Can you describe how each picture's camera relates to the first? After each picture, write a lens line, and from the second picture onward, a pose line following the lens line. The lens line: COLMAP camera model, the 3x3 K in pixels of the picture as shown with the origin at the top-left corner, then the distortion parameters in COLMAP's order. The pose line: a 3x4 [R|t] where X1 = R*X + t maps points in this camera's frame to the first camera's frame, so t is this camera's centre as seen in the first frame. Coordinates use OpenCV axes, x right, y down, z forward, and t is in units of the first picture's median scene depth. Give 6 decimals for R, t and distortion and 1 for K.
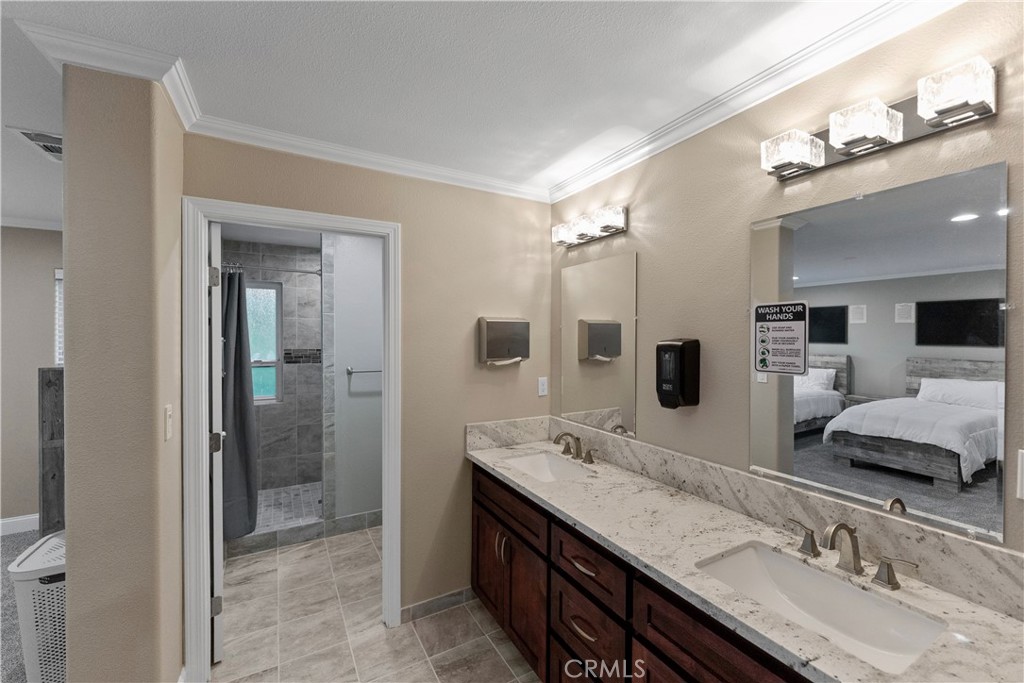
lens RADIAL K [[417.8, 0, 511.8], [0, 417.8, 339.4], [0, 0, 1]] dist [0.000164, -0.000629]
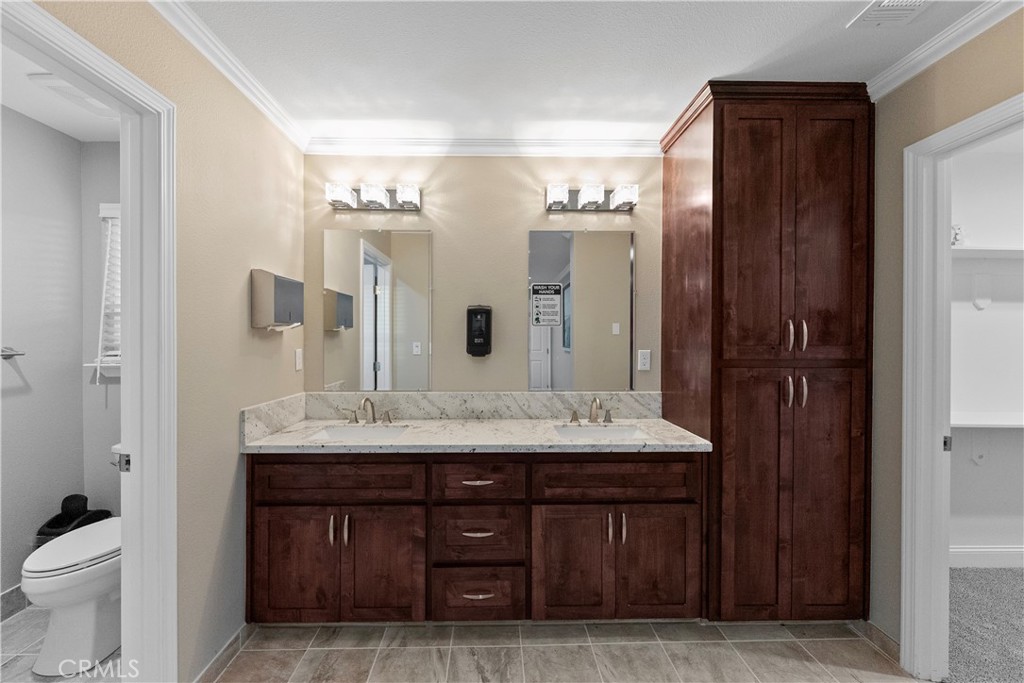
lens RADIAL K [[417.8, 0, 511.4], [0, 417.8, 341.0], [0, 0, 1]] dist [0.000164, -0.000629]
pose [[0.458781, -0.009170, 0.888502, -0.548972], [0.007200, 0.999952, 0.006603, 0.078761], [-0.888520, 0.003368, 0.458825, 0.224179]]
